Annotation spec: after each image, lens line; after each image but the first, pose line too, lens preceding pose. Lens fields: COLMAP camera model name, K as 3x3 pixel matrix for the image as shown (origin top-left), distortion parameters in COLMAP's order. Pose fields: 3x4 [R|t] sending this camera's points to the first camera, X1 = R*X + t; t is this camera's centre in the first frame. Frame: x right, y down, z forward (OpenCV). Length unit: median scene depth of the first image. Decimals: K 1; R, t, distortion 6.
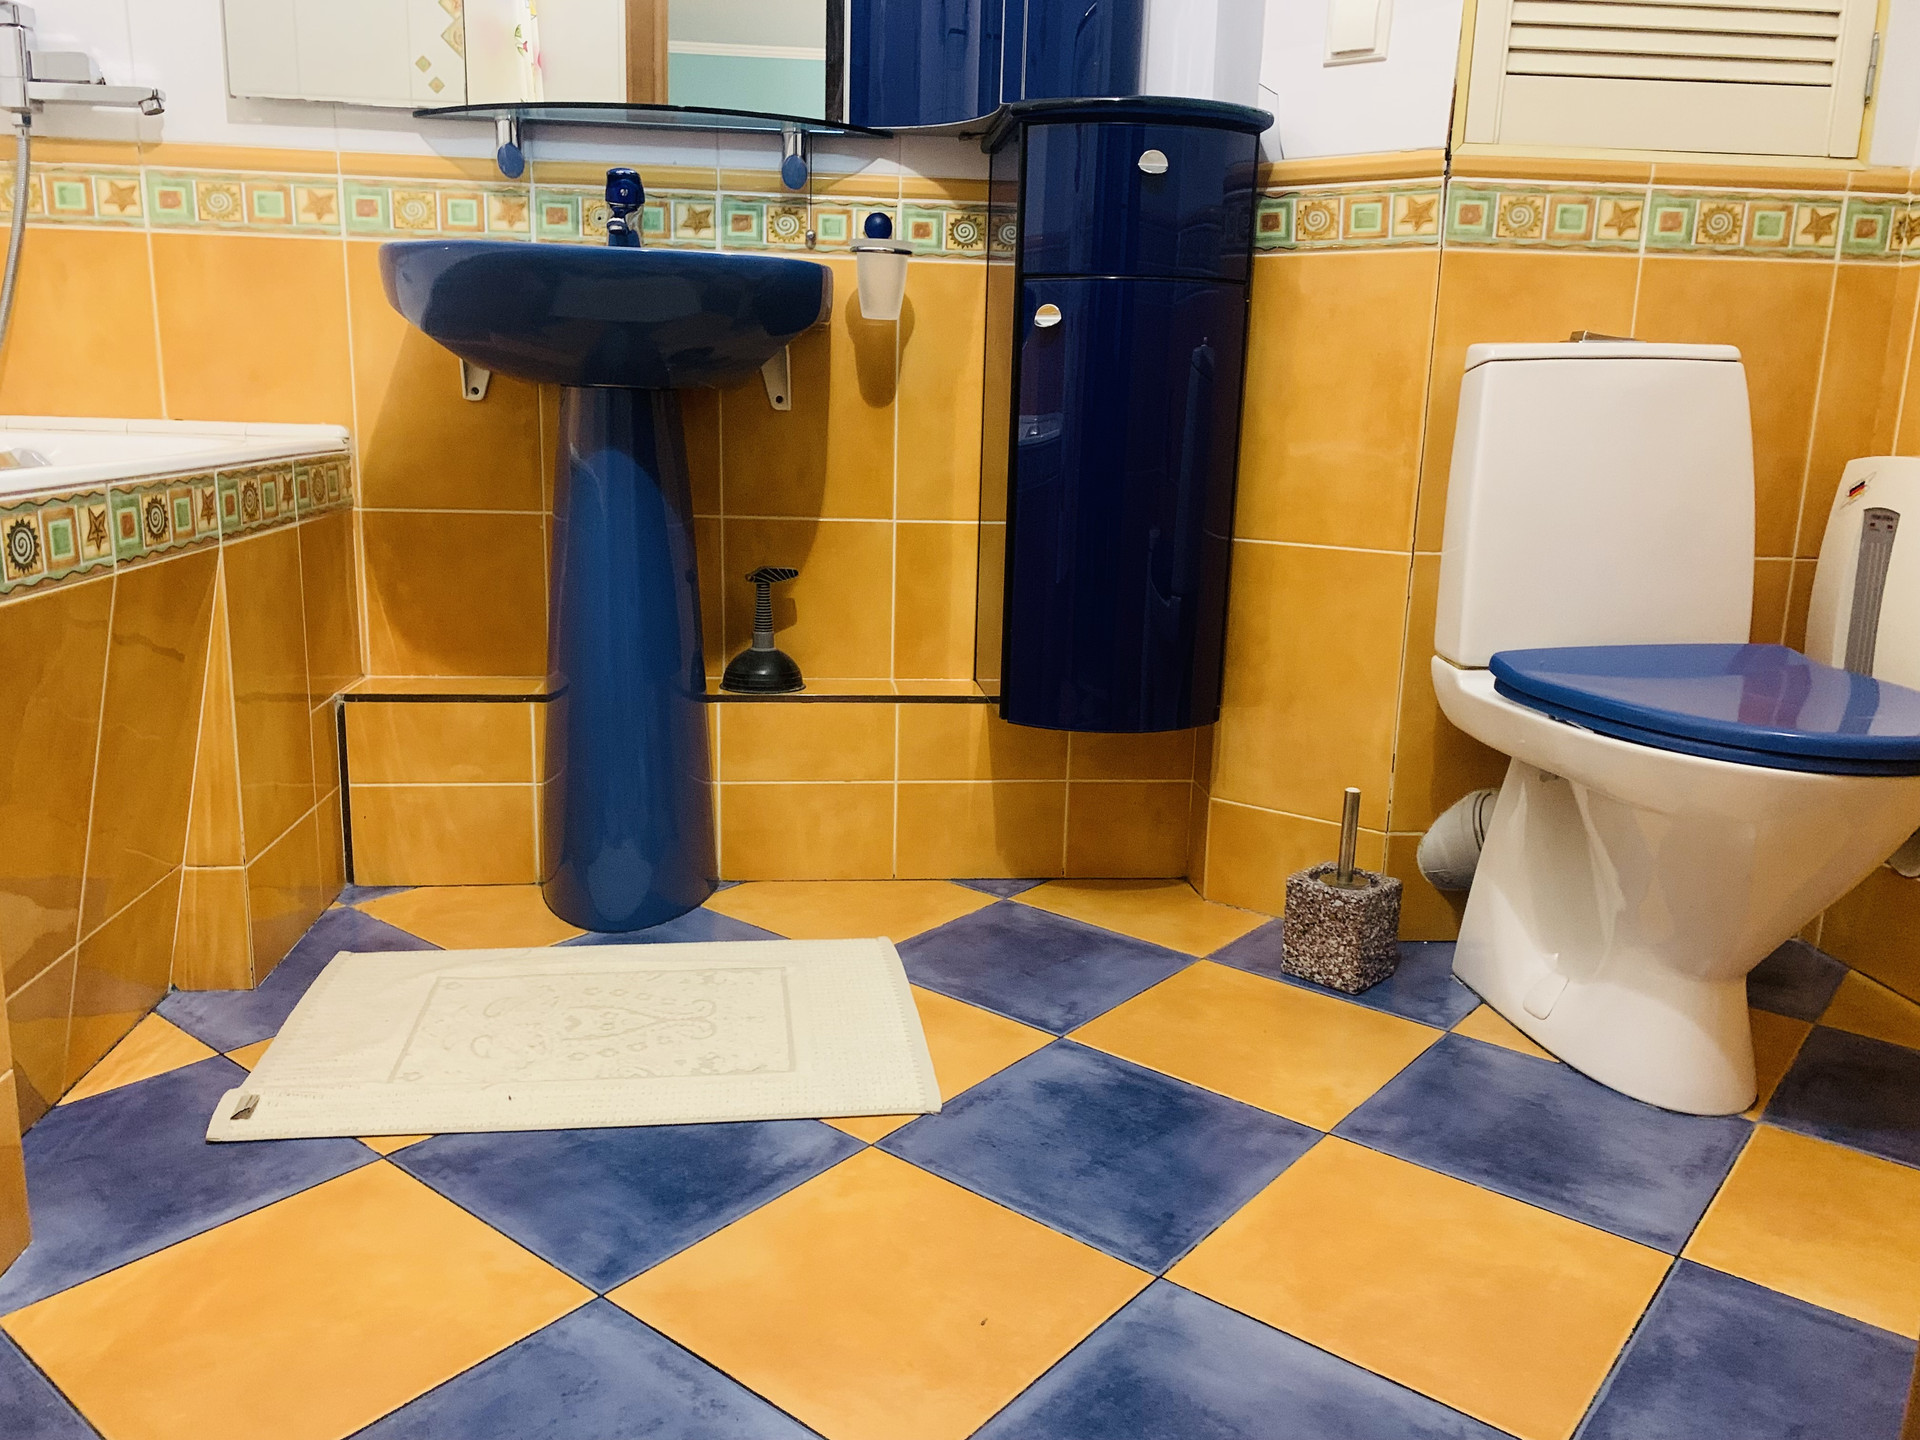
lens RADIAL K [[1444.5, 0, 960.0], [0, 1444.5, 687.5], [0, 0, 1]] dist [0.055701, -0.068836]
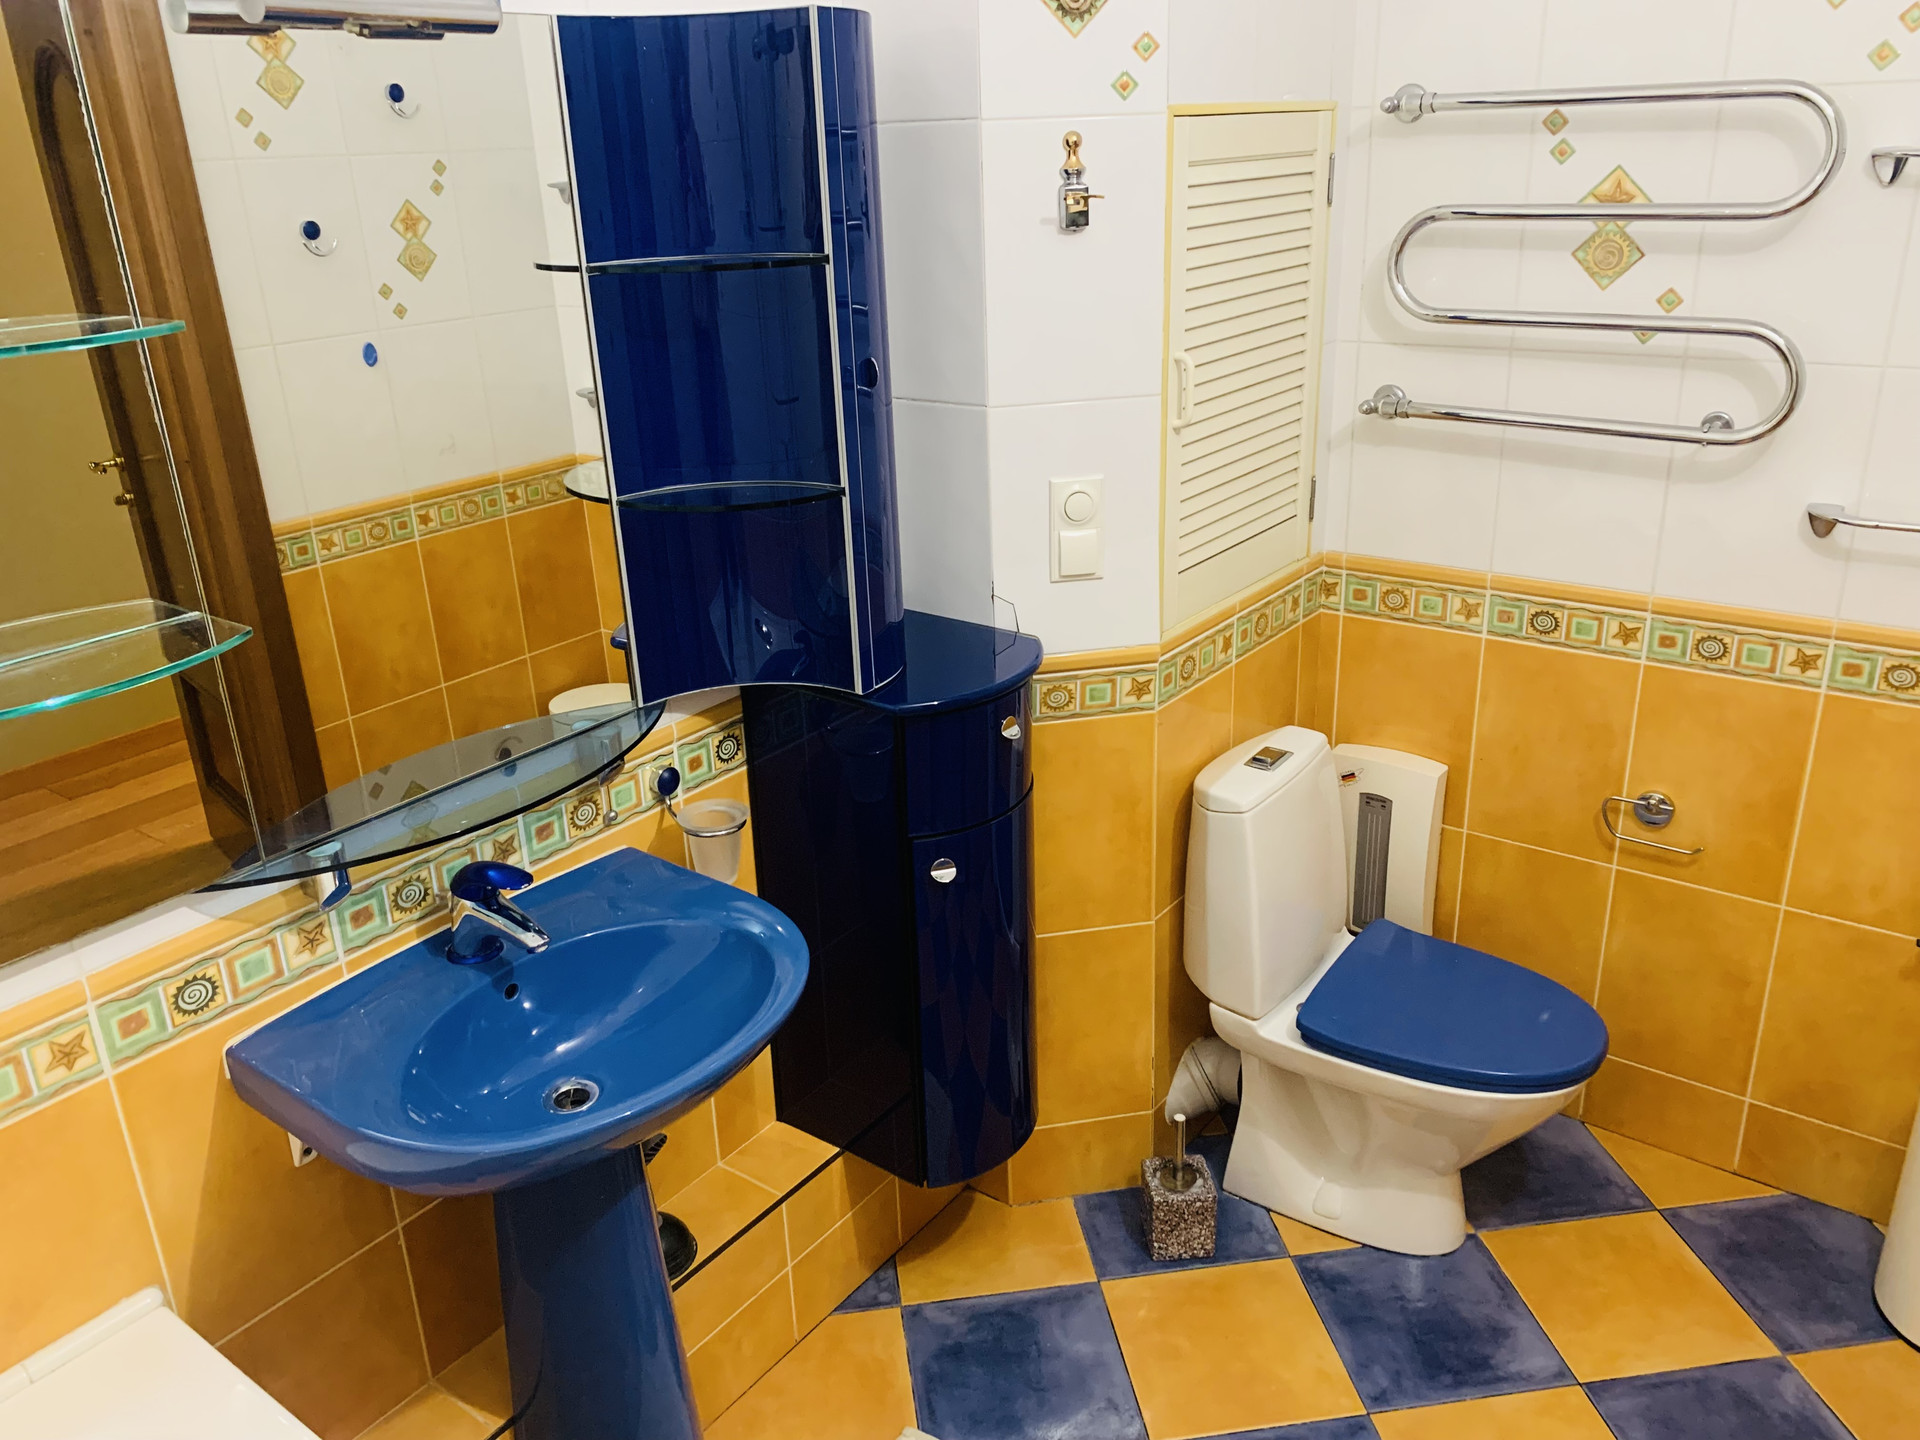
lens RADIAL K [[1444.5, 0, 969.5], [0, 1444.5, 706.2], [0, 0, 1]] dist [0.055701, -0.068836]
pose [[0.682409, -0.306055, 0.663813, -0.607610], [0.195972, 0.951483, 0.237225, -0.622620], [-0.704211, -0.031796, 0.709279, 0.211439]]
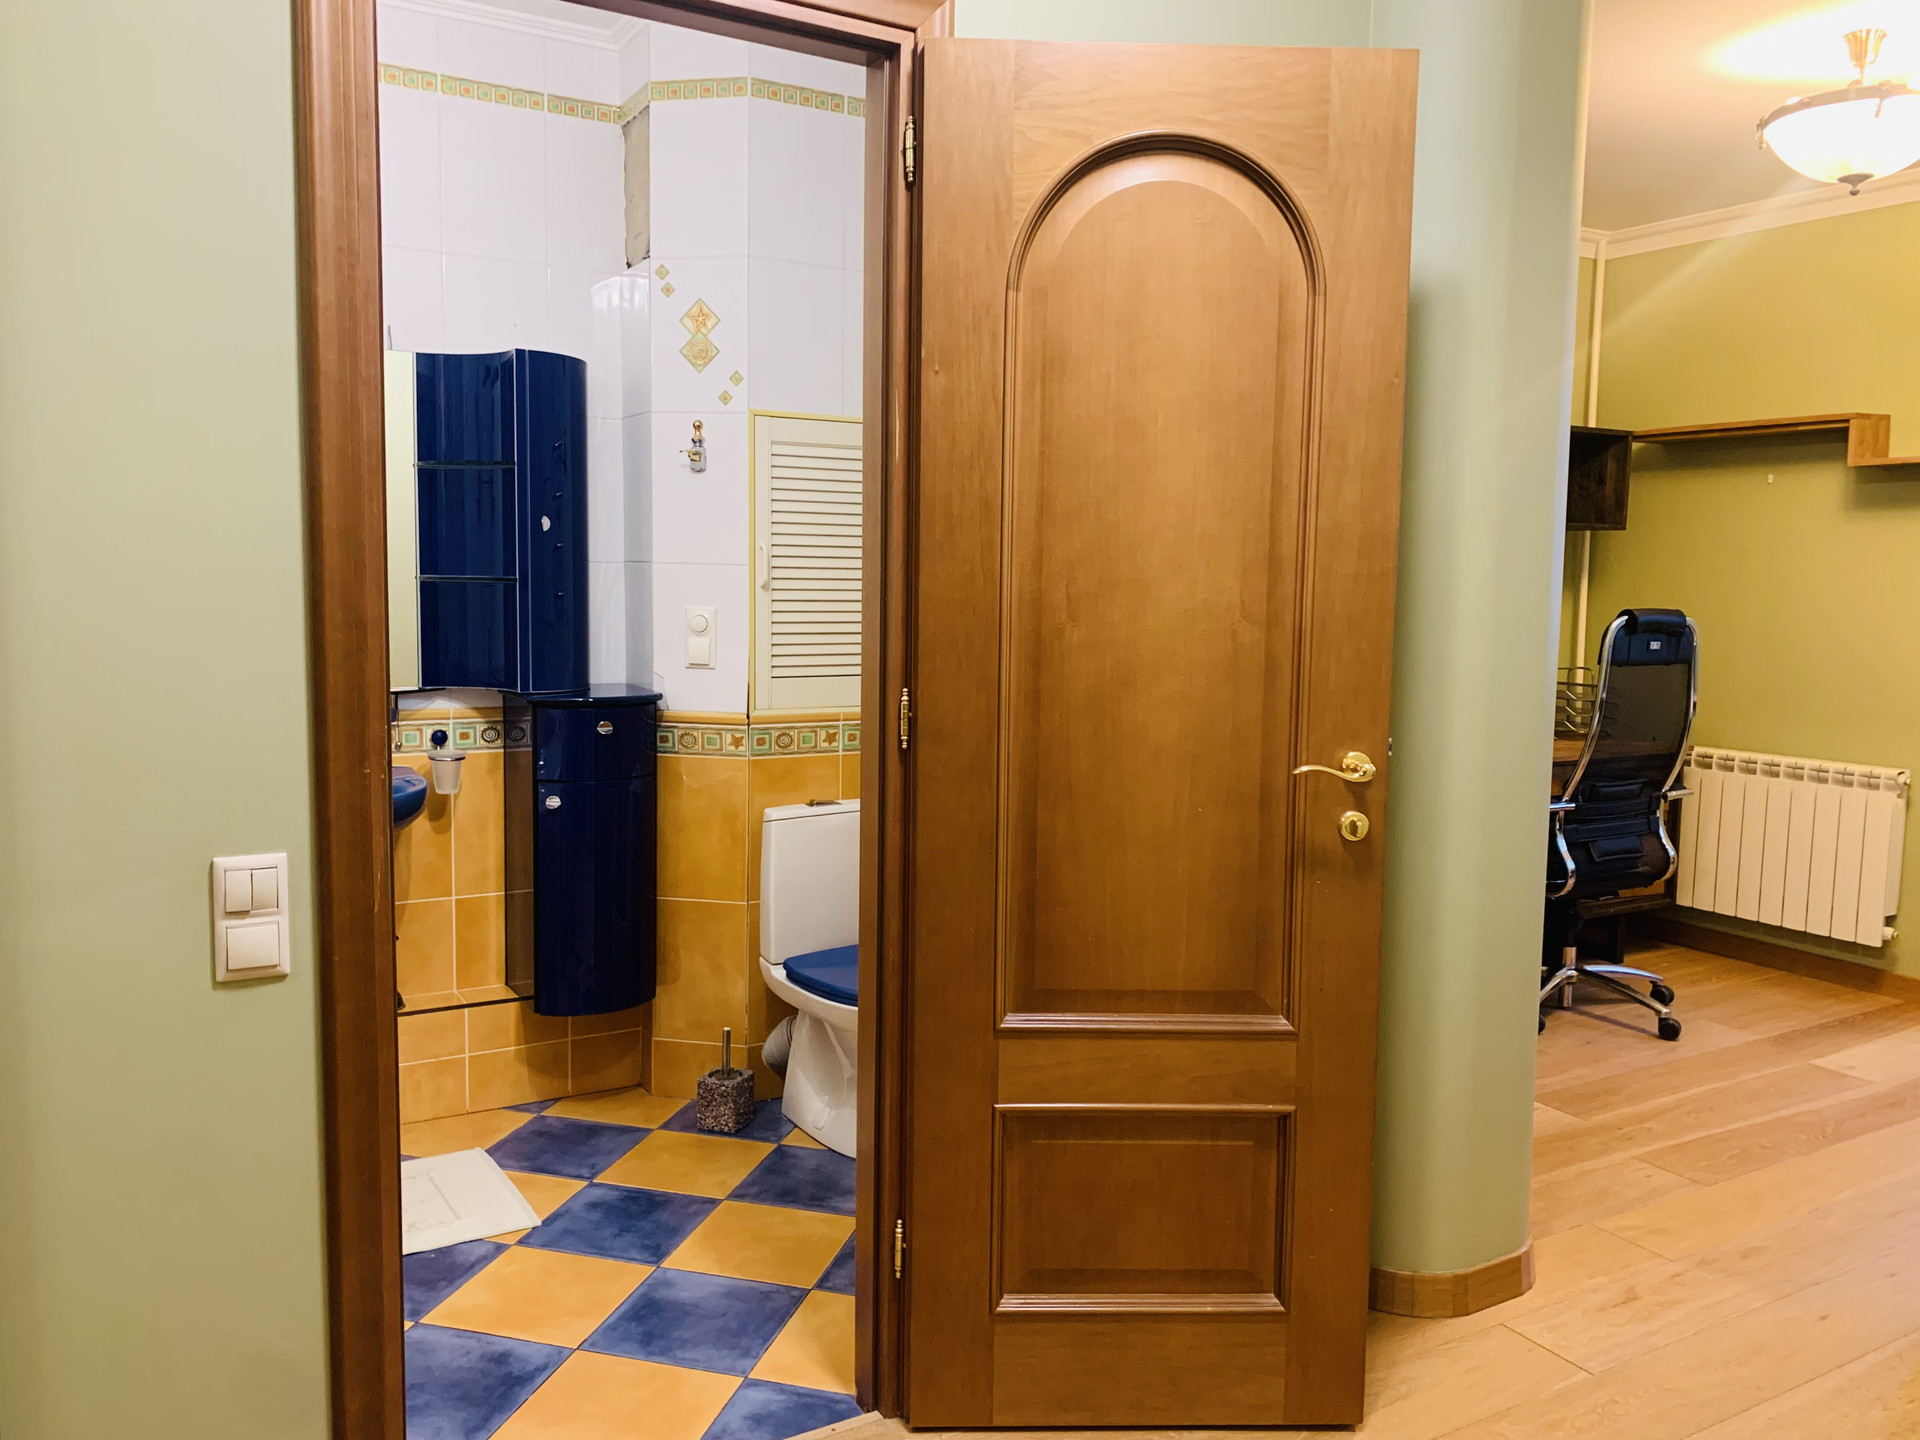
lens RADIAL K [[1444.5, 0, 958.1], [0, 1444.5, 711.9], [0, 0, 1]] dist [0.055701, -0.068836]
pose [[0.910671, -0.049028, 0.410213, -0.231784], [0.085928, 0.993697, -0.071994, -0.189117], [-0.404097, 0.100812, 0.909144, -0.968846]]
